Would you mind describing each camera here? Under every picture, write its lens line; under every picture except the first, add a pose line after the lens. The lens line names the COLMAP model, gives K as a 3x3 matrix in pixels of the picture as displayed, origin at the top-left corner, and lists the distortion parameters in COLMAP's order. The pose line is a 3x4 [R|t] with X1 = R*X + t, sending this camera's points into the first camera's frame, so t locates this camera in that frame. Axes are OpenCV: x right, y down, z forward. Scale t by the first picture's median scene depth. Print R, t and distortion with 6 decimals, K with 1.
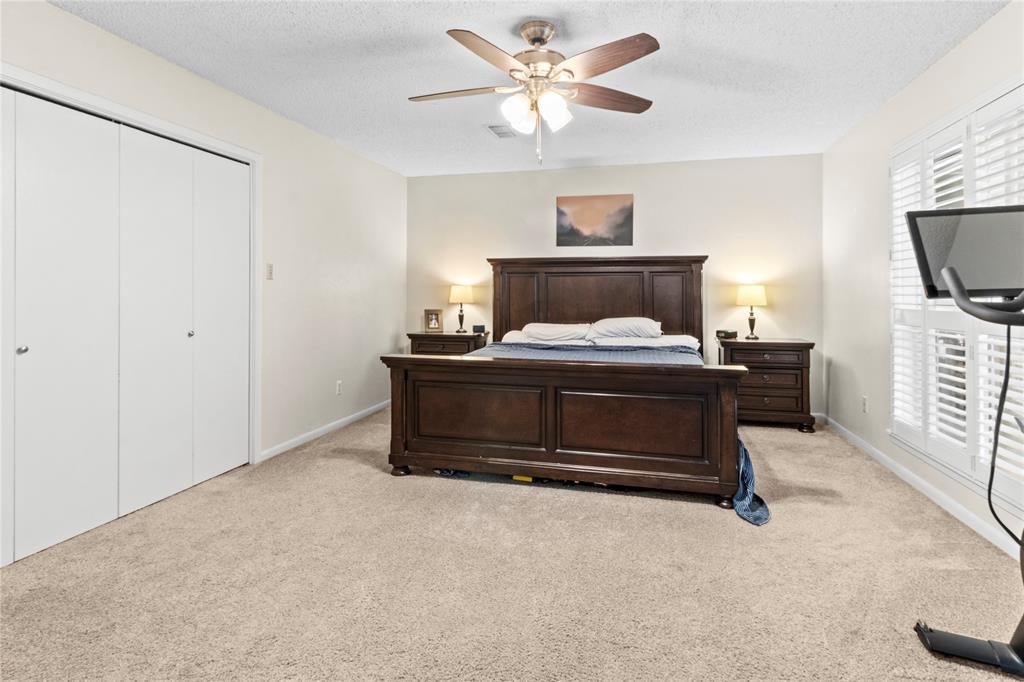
lens RADIAL K [[533.0, 0, 511.3], [0, 533.0, 295.4], [0, 0, 1]] dist [0.002836, 0.000130]
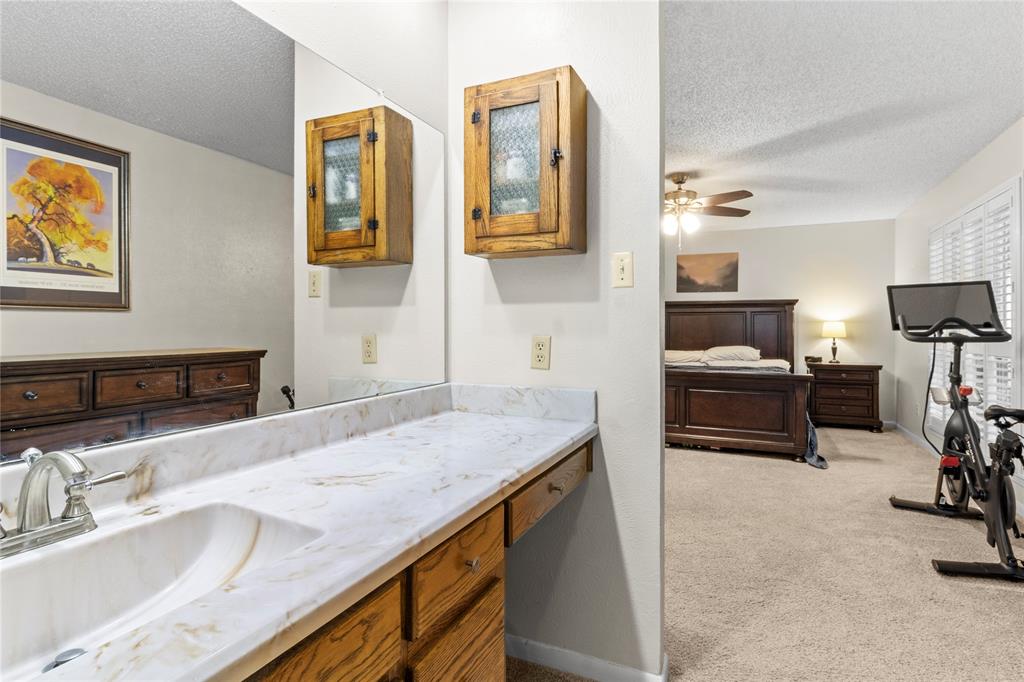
lens RADIAL K [[544.2, 0, 501.4], [0, 544.2, 335.1], [0, 0, 1]] dist [0.002841, 0.000109]
pose [[0.982729, 0.002460, -0.185033, -0.106336], [-0.000781, 0.999958, 0.009143, 0.002220], [0.185048, -0.008841, 0.982690, -0.473953]]
